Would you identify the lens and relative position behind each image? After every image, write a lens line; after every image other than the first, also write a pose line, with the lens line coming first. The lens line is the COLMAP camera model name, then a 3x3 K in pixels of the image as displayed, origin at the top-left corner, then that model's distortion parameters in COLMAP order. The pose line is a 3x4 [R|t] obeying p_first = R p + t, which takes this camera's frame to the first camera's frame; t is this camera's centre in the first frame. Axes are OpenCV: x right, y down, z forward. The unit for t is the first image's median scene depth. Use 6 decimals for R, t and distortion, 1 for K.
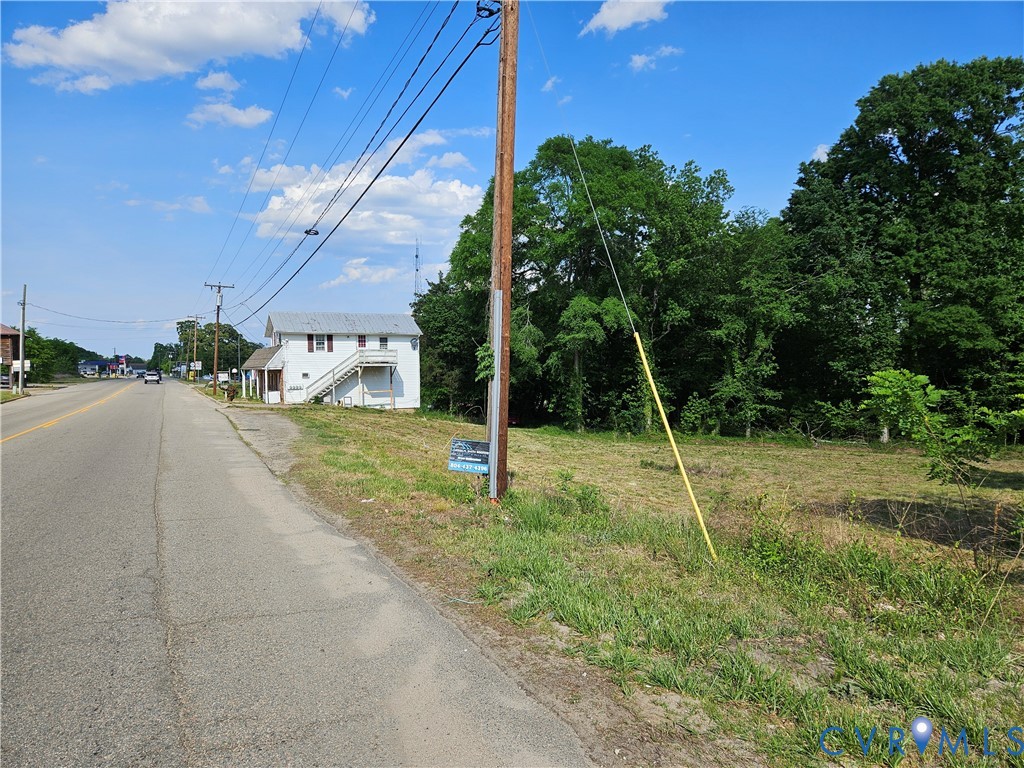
lens RADIAL K [[699.5, 0, 517.3], [0, 699.5, 385.1], [0, 0, 1]] dist [0.081485, -0.063590]
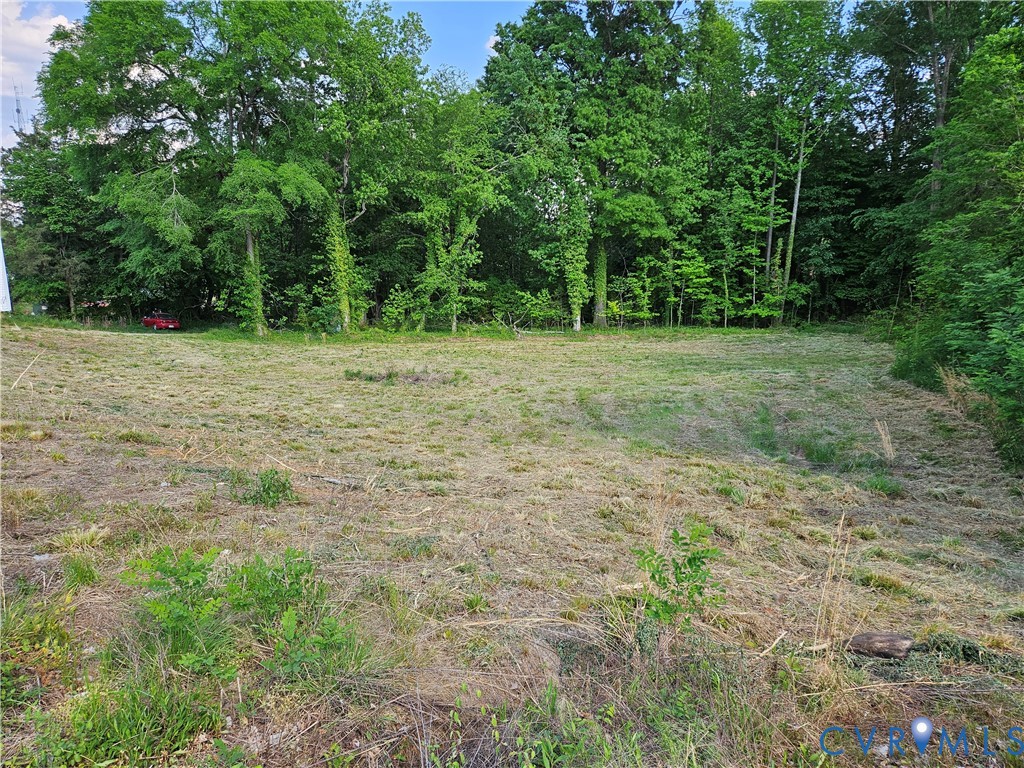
lens RADIAL K [[699.5, 0, 521.0], [0, 699.5, 386.8], [0, 0, 1]] dist [0.081485, -0.063590]
pose [[0.905168, -0.078984, 0.417652, 0.014024], [0.014609, 0.987784, 0.155144, 0.002973], [-0.424803, -0.134330, 0.895264, 0.124616]]
